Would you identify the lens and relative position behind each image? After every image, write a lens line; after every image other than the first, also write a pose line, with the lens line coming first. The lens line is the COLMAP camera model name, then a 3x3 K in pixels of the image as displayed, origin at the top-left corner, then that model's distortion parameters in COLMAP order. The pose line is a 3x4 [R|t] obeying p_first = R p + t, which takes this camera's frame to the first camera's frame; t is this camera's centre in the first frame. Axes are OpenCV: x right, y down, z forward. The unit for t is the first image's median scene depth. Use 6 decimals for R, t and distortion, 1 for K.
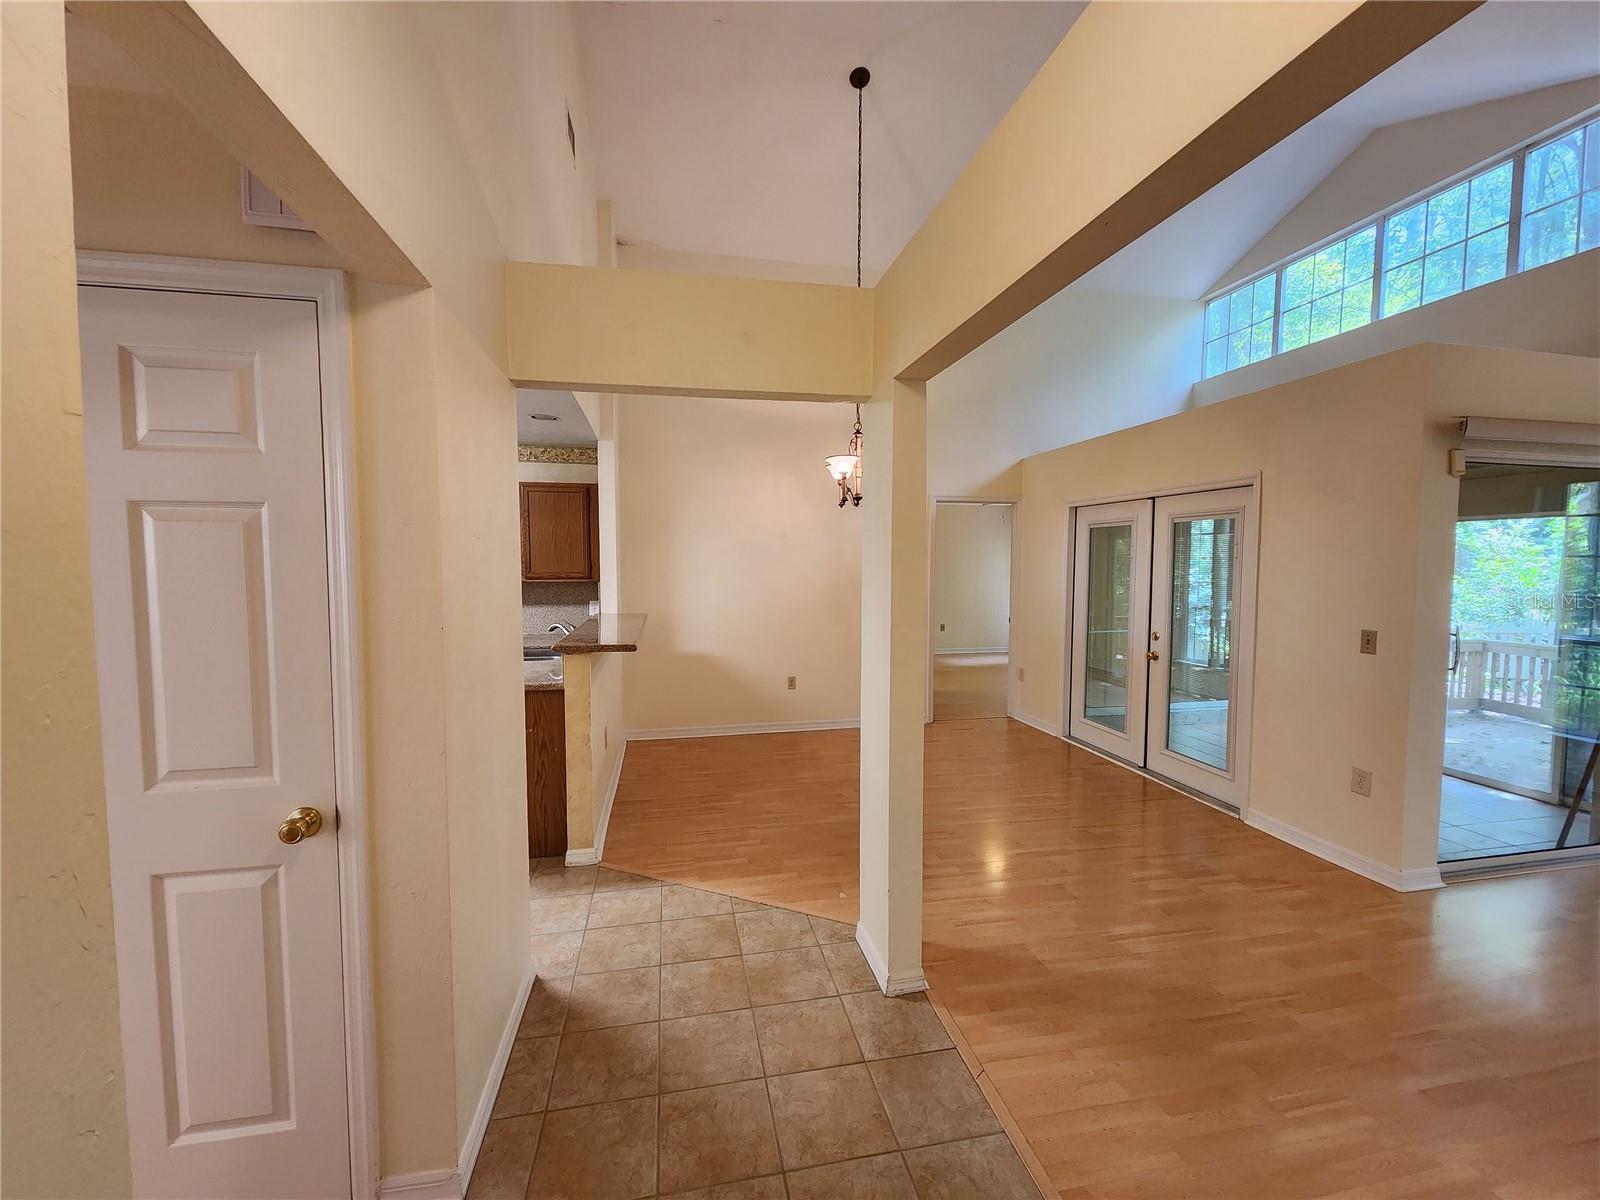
lens RADIAL K [[656.3, 0, 802.0], [0, 656.3, 598.5], [0, 0, 1]] dist [0.004517, -0.003269]
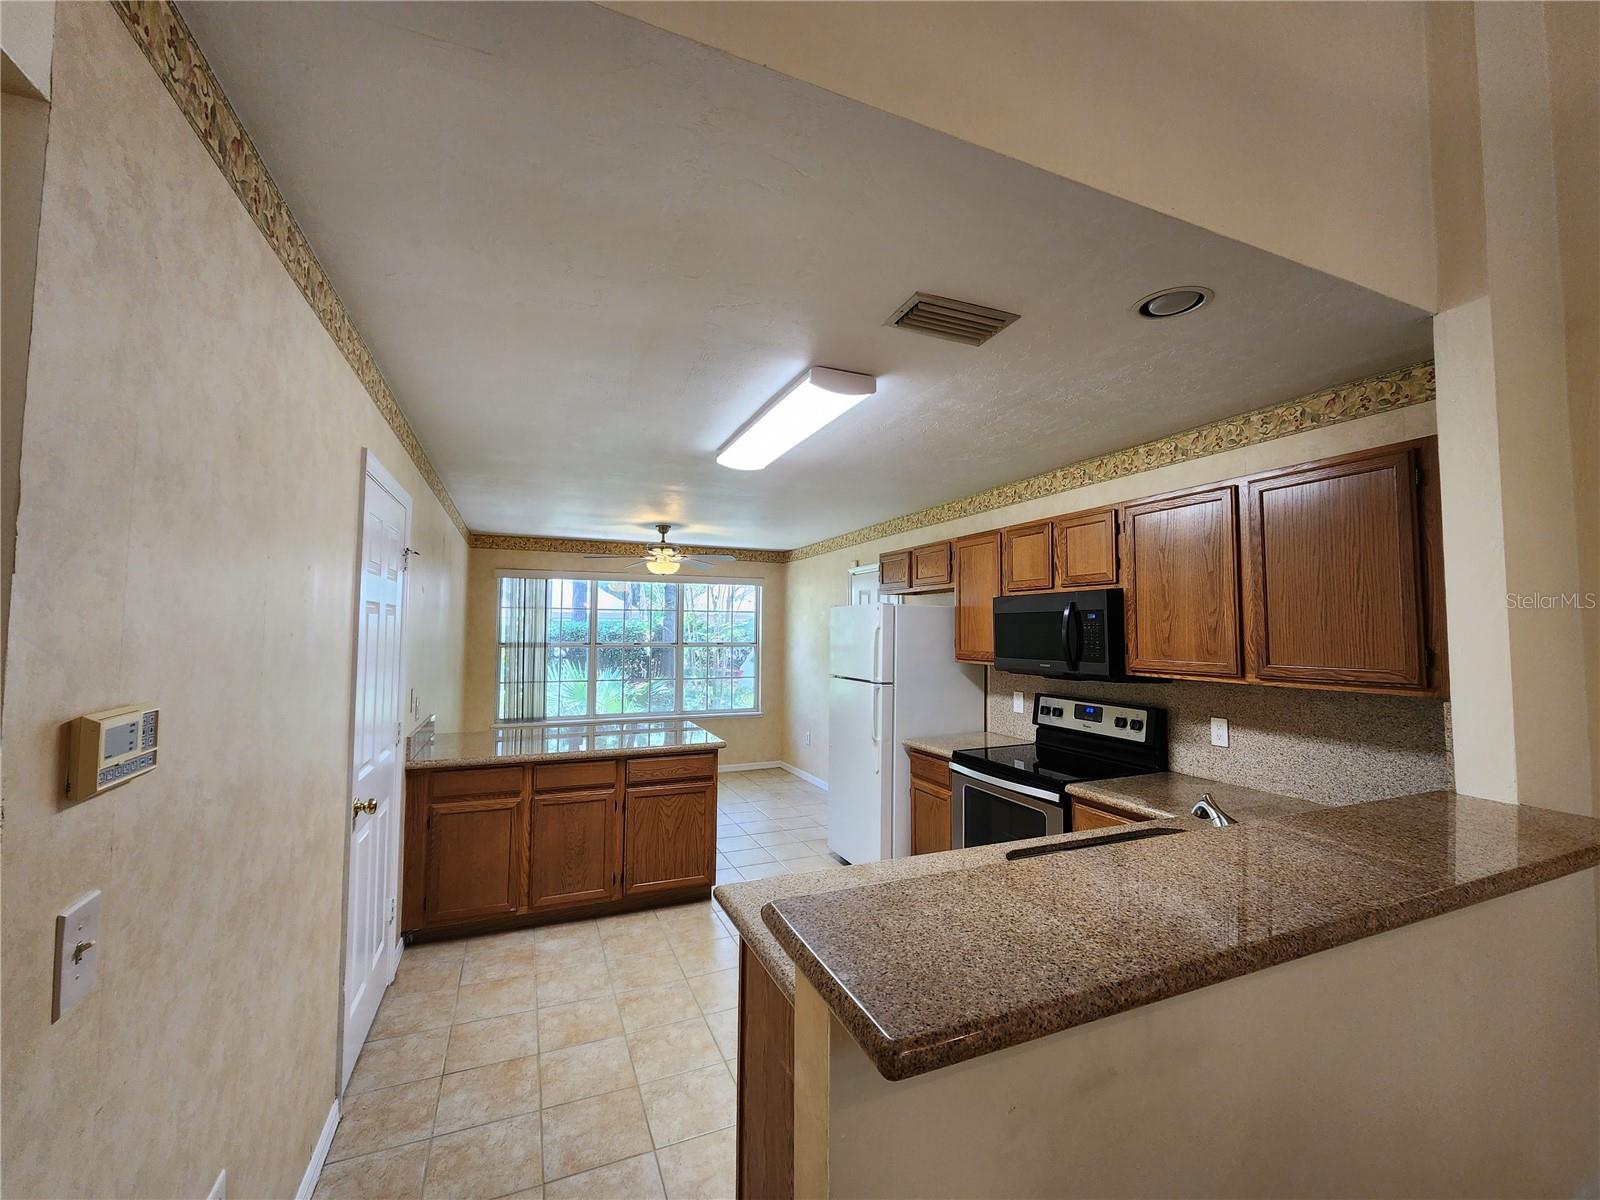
lens RADIAL K [[656.3, 0, 802.8], [0, 656.3, 601.8], [0, 0, 1]] dist [0.004517, -0.003269]
pose [[0.200125, -0.045015, -0.978736, -0.040363], [-0.062920, 0.996291, -0.058688, -0.052463], [0.977748, 0.073328, 0.196551, 0.836401]]
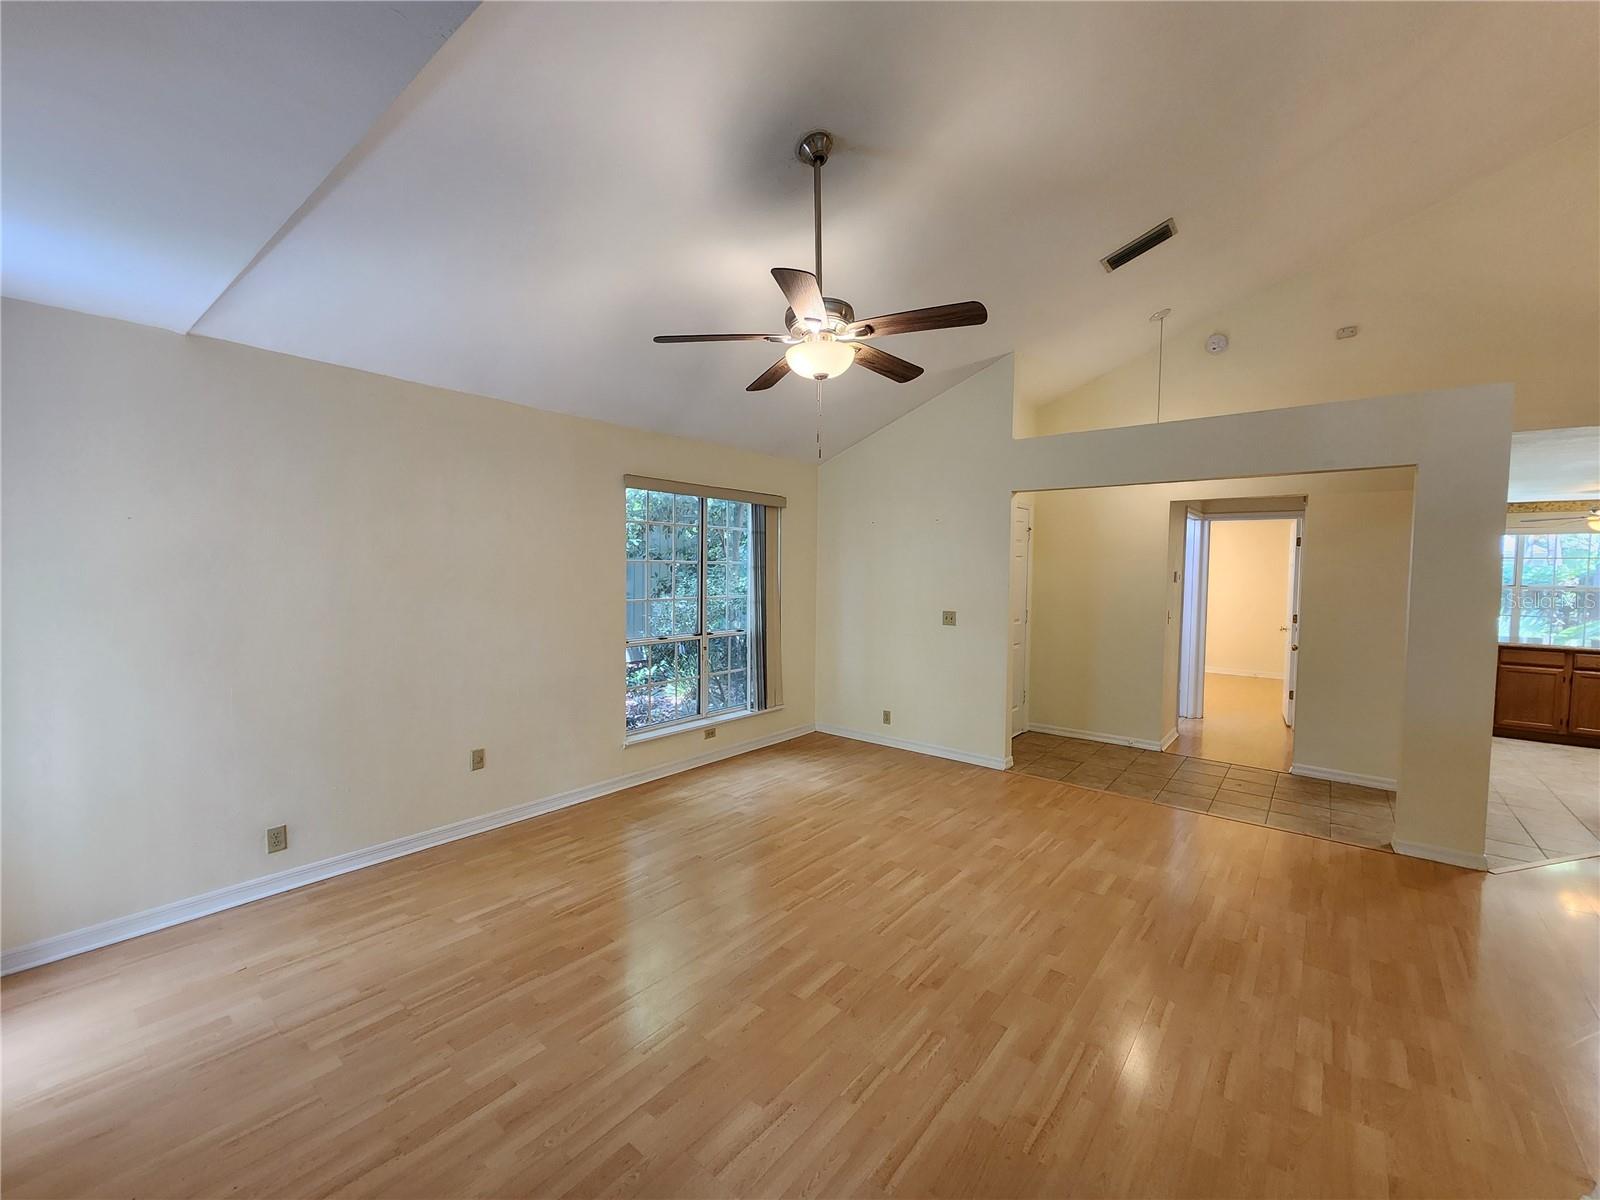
lens RADIAL K [[656.3, 0, 803.1], [0, 656.3, 600.9], [0, 0, 1]] dist [0.004517, -0.003269]
pose [[-0.769686, 0.020713, -0.638087, 1.454815], [-0.050919, 0.994298, 0.093697, -0.045112], [0.636389, 0.104608, -0.764242, 0.802134]]
